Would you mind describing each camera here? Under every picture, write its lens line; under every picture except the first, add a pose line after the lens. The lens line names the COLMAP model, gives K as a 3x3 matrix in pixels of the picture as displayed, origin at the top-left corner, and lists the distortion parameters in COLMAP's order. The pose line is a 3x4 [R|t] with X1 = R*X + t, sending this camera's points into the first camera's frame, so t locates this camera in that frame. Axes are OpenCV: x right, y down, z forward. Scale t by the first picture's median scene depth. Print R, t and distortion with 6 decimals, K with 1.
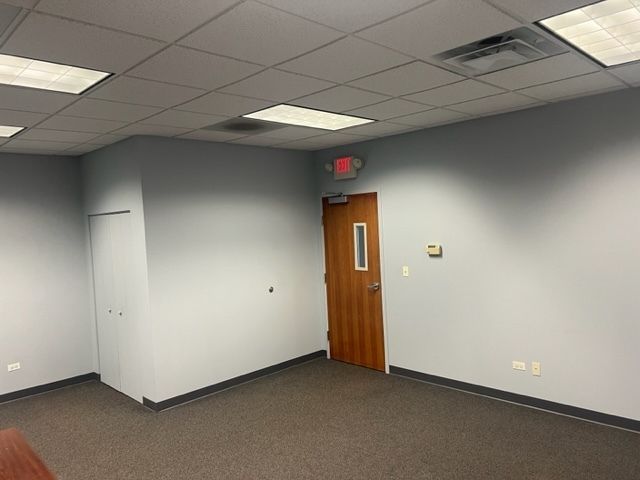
lens RADIAL K [[479.5, 0, 320.7], [0, 479.5, 241.6], [0, 0, 1]] dist [0.025682, -0.023428]
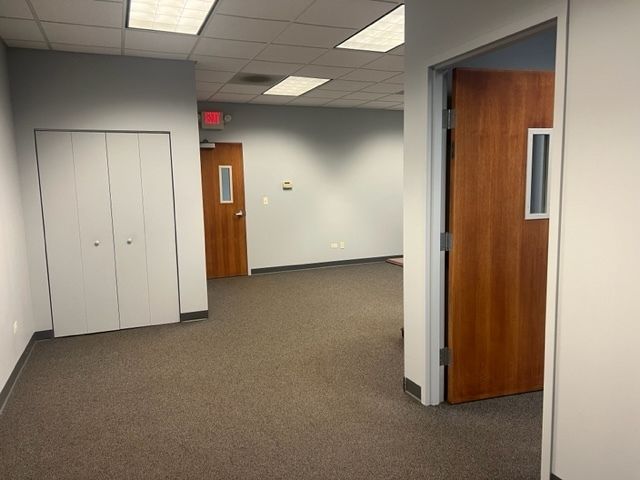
lens RADIAL K [[479.5, 0, 321.2], [0, 479.5, 240.2], [0, 0, 1]] dist [0.025682, -0.023428]
pose [[0.360445, -0.110158, 0.926253, -1.043449], [0.022214, 0.993734, 0.109539, 0.023541], [-0.932516, -0.018907, 0.360634, 0.296107]]
